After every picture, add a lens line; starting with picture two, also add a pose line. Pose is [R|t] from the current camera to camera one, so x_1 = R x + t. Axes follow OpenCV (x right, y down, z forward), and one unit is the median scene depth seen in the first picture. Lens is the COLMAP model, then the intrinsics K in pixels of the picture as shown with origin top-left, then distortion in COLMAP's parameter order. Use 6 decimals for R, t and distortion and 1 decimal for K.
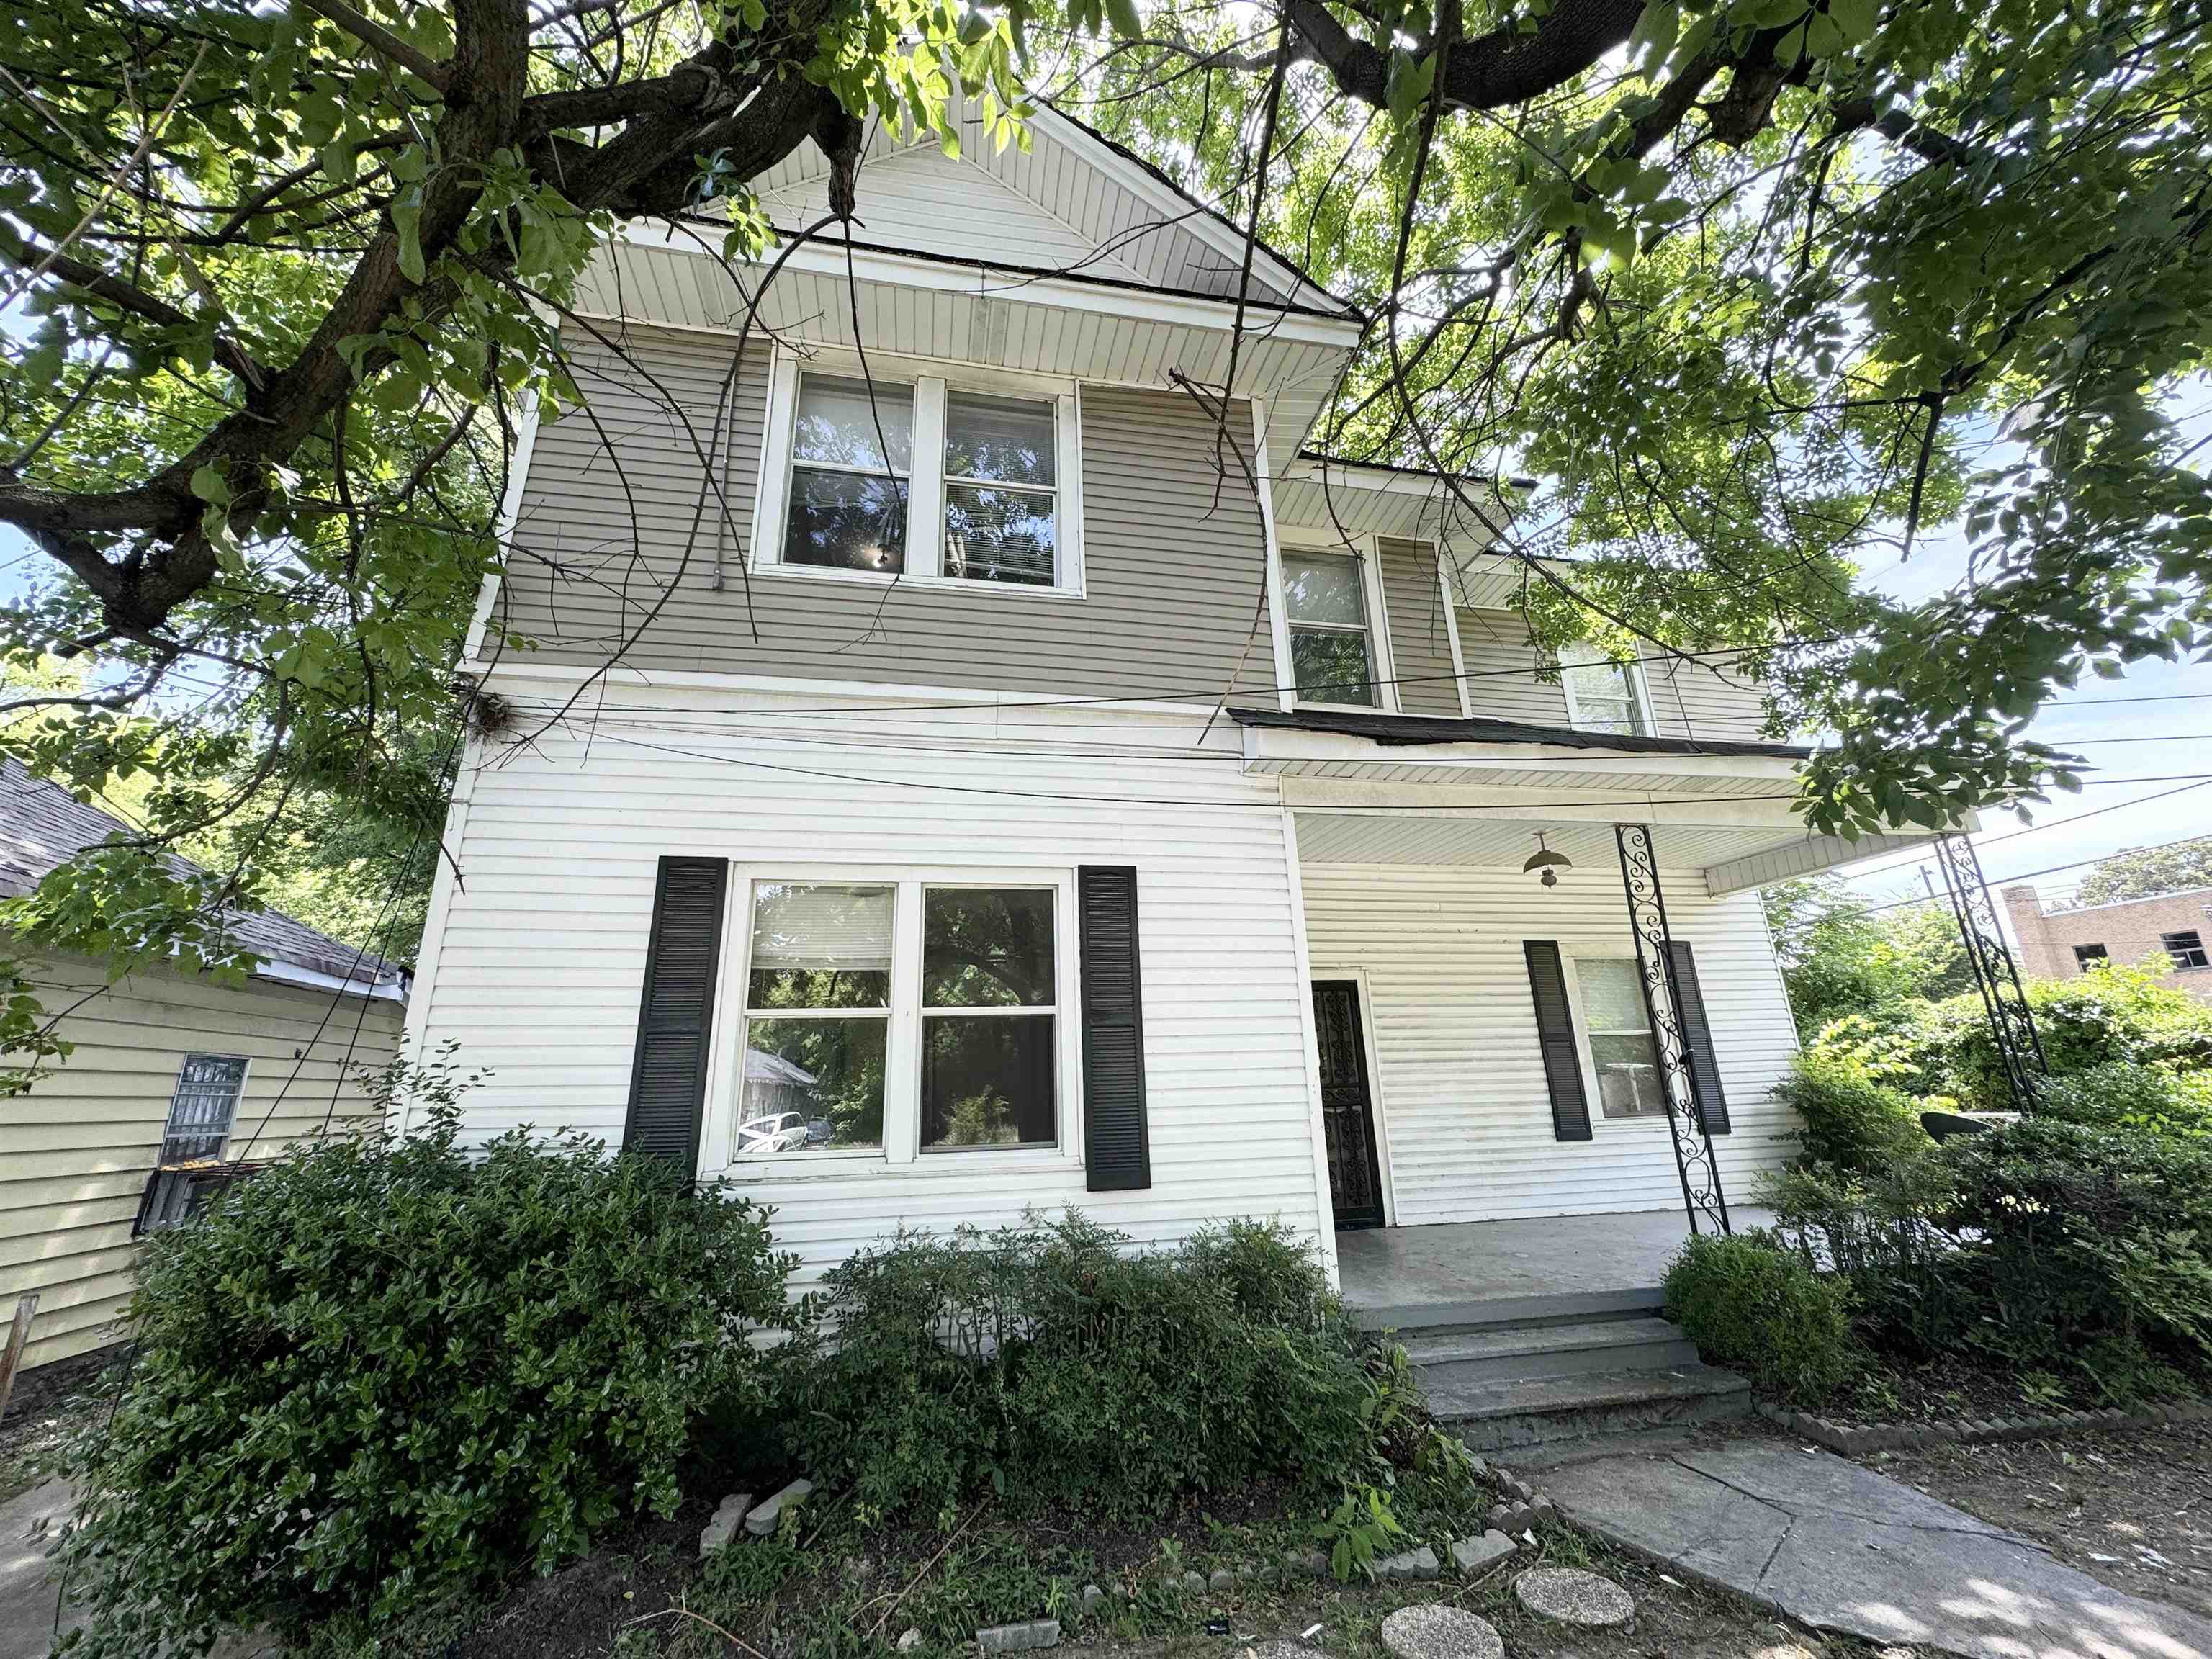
lens RADIAL K [[881.8, 0, 1104.1], [0, 881.8, 825.9], [0, 0, 1]] dist [0.000572, -0.000448]
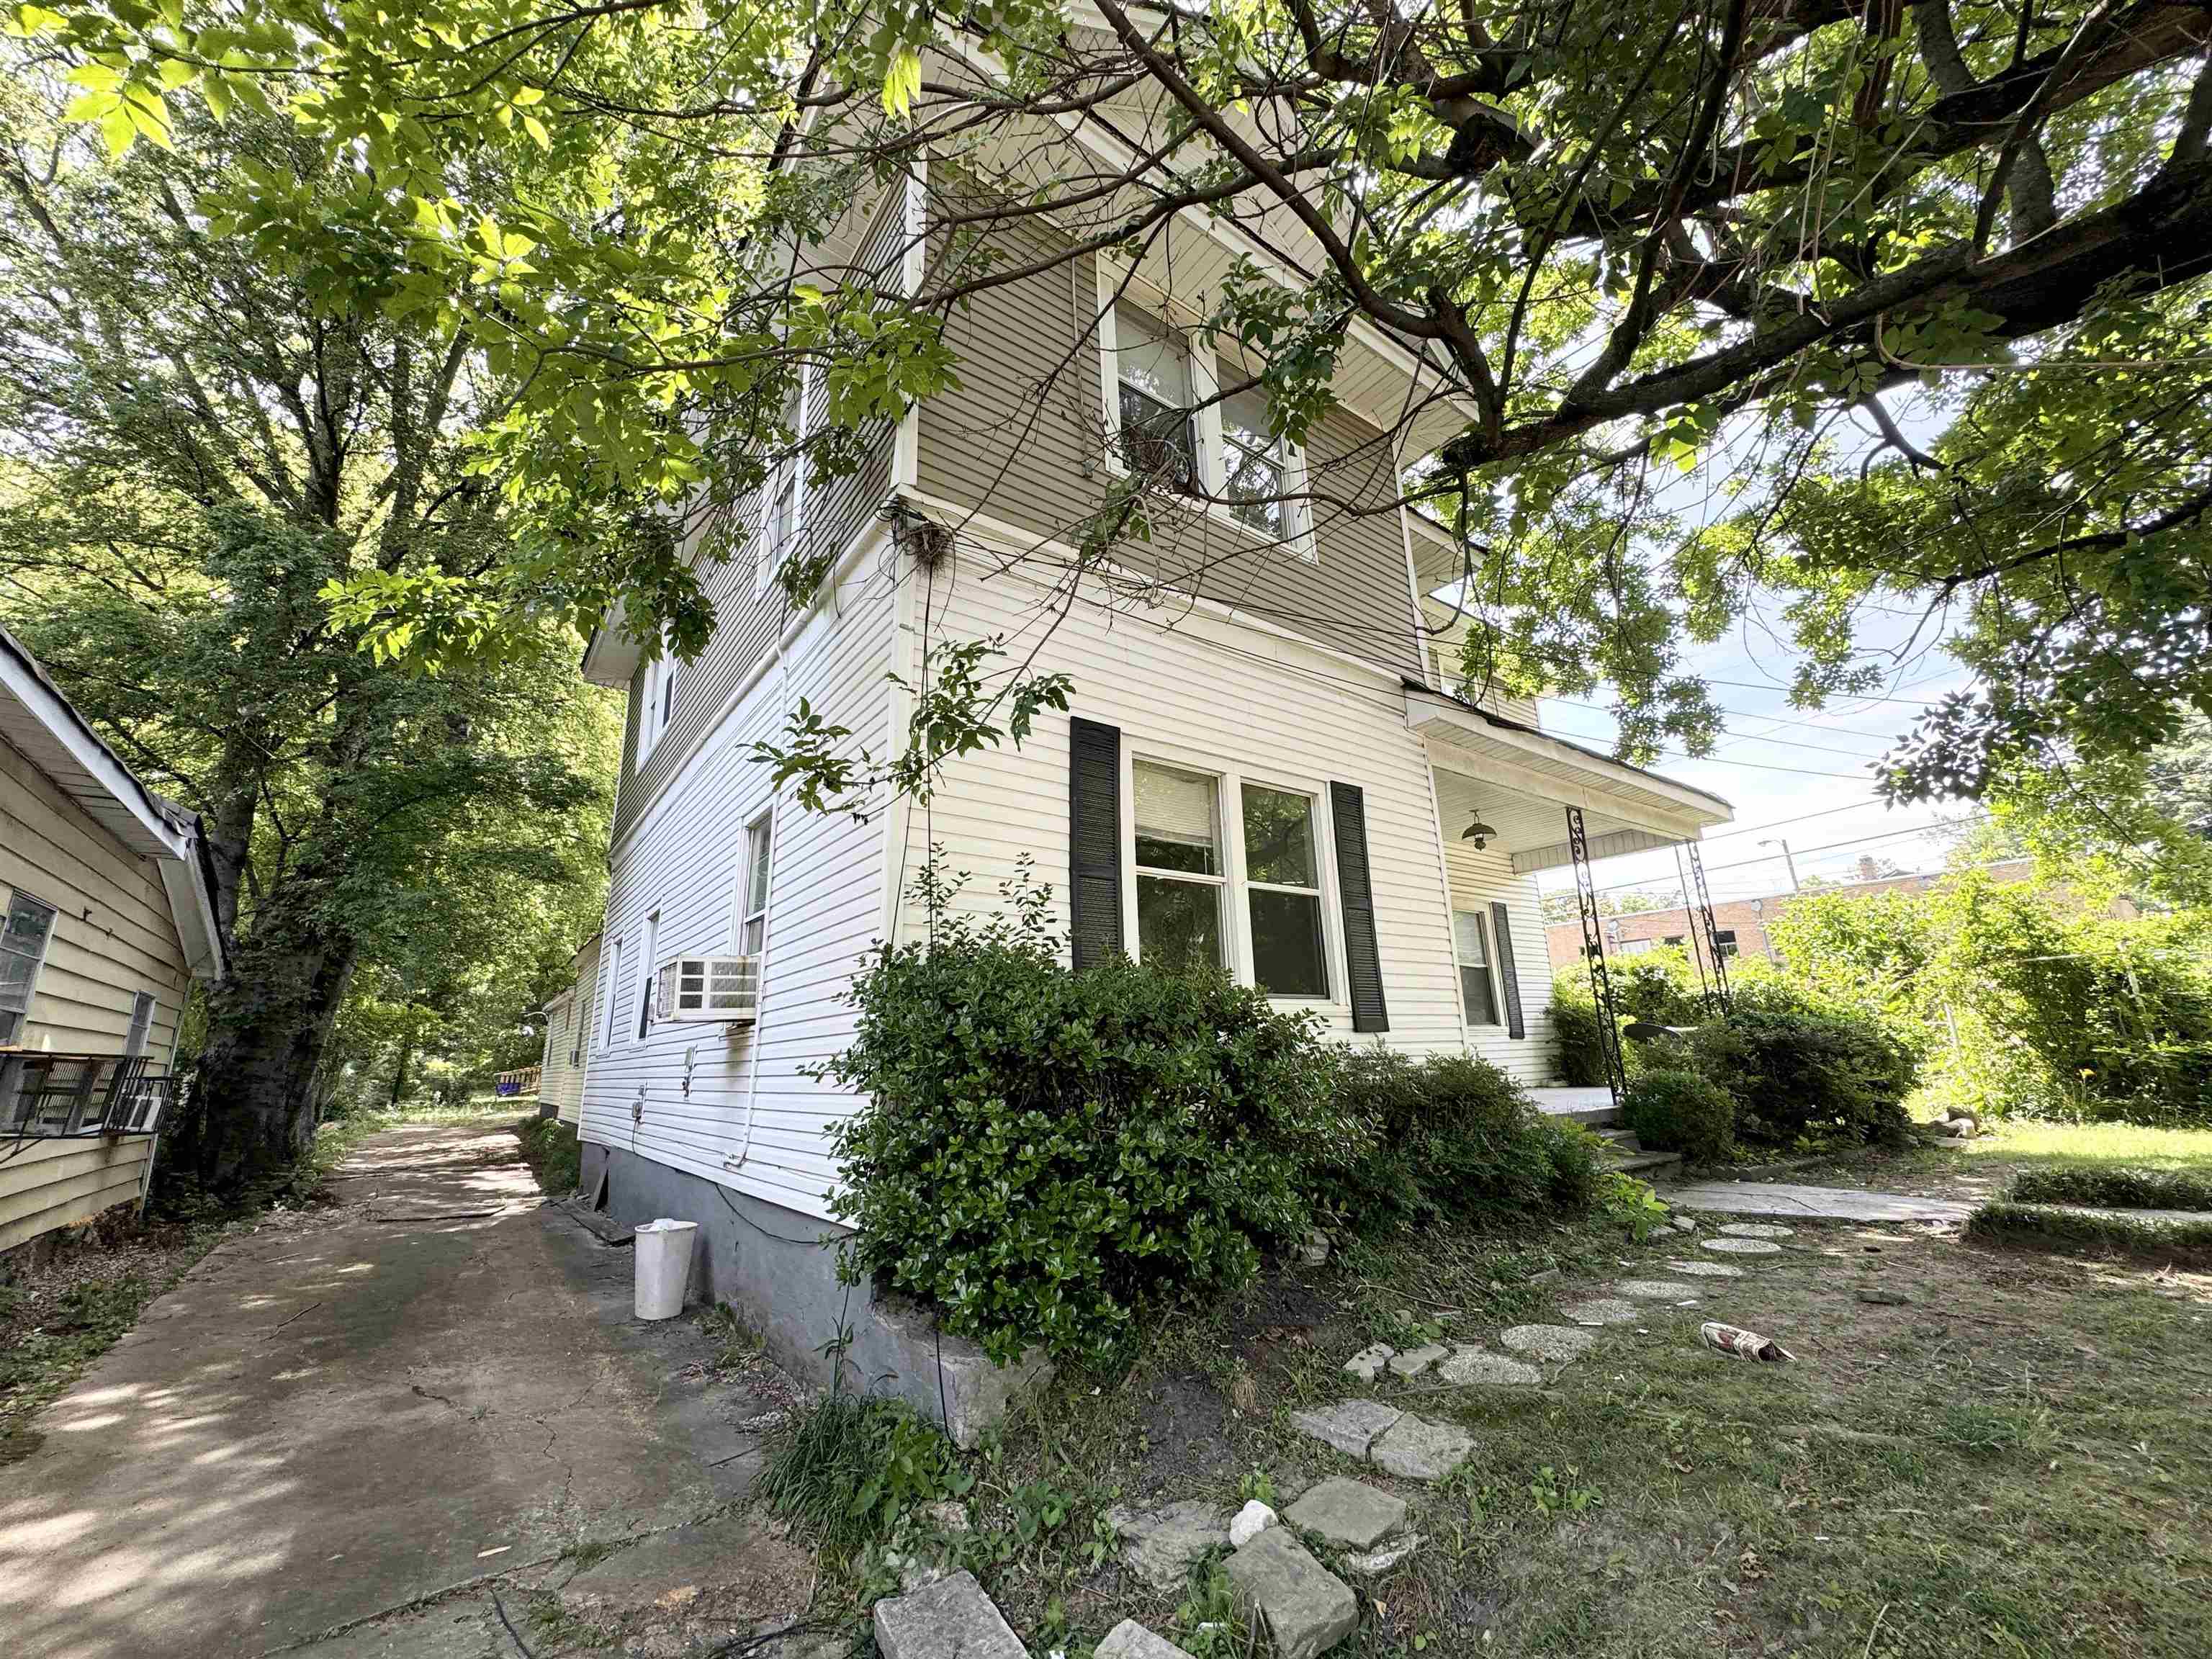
lens RADIAL K [[881.8, 0, 1108.8], [0, 881.8, 827.0], [0, 0, 1]] dist [0.000572, -0.000448]
pose [[0.902301, 0.112821, 0.416082, -0.843822], [-0.122307, 0.992485, -0.003881, 0.156800], [-0.413392, -0.047388, 0.909319, 0.001326]]
